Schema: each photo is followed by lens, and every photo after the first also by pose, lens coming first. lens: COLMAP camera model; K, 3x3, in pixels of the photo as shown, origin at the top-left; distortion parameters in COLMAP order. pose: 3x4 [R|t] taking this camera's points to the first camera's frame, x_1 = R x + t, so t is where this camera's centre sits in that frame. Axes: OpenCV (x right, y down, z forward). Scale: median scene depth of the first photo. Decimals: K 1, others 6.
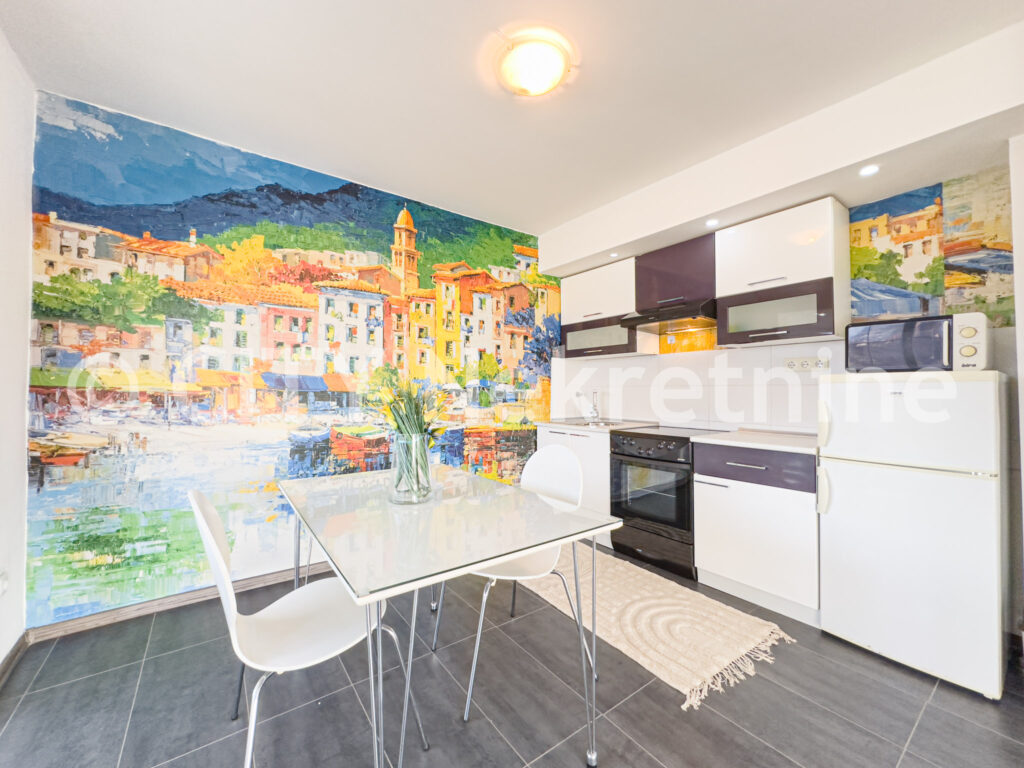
lens RADIAL K [[420.1, 0, 513.6], [0, 420.1, 383.2], [0, 0, 1]] dist [0.007070, -0.001664]
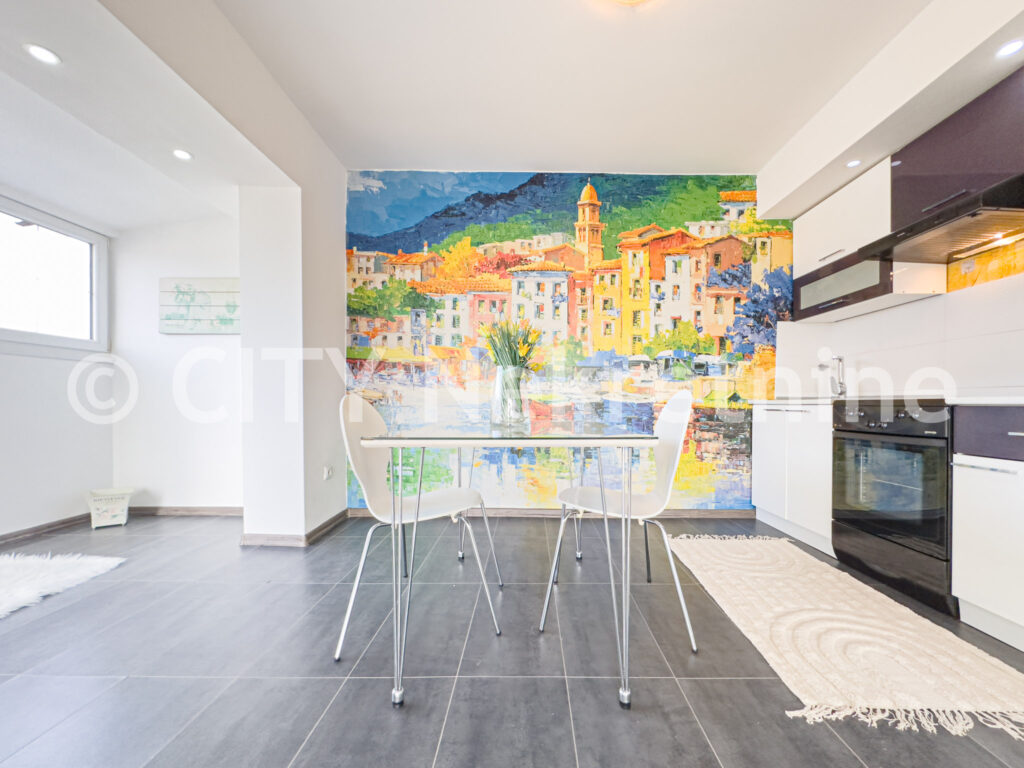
lens RADIAL K [[420.1, 0, 530.5], [0, 420.1, 405.6], [0, 0, 1]] dist [0.007070, -0.001664]
pose [[0.807944, 0.006979, -0.589218, 0.270274], [0.008229, 0.999699, 0.023124, 0.114624], [0.589202, -0.023532, 0.807643, 0.086067]]
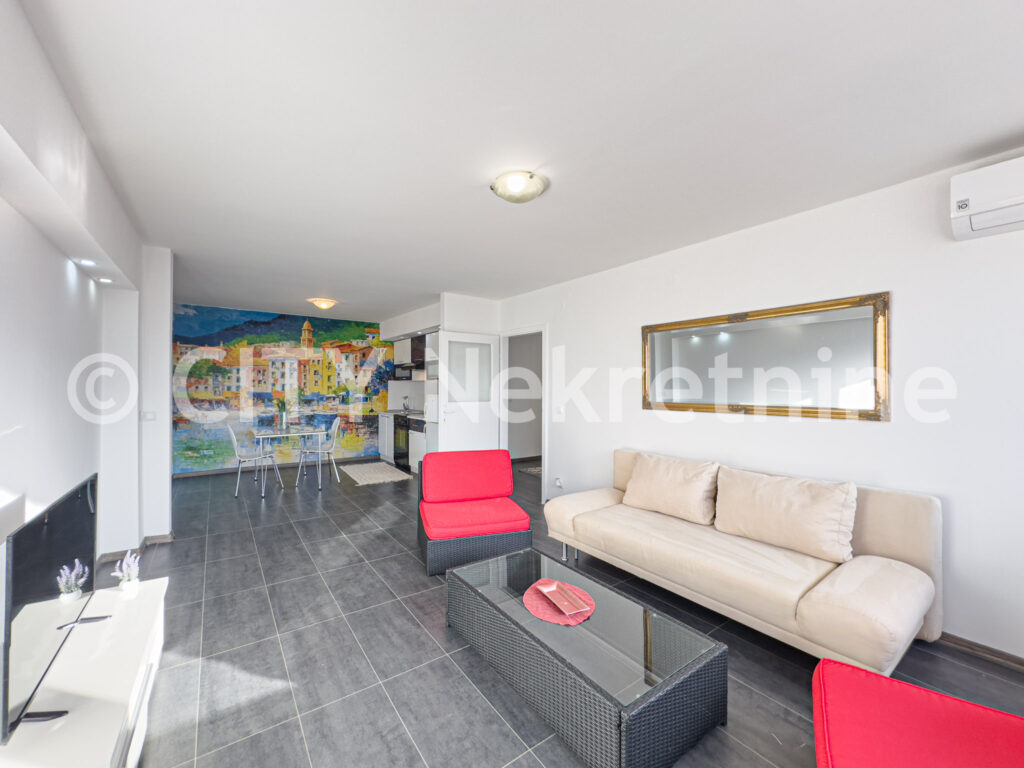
lens RADIAL K [[420.1, 0, 507.4], [0, 420.1, 384.8], [0, 0, 1]] dist [0.007070, -0.001664]
pose [[0.999476, -0.000687, -0.032364, 1.086545], [0.001129, 0.999907, 0.013625, -0.097663], [0.032351, -0.013655, 0.999383, -1.538366]]
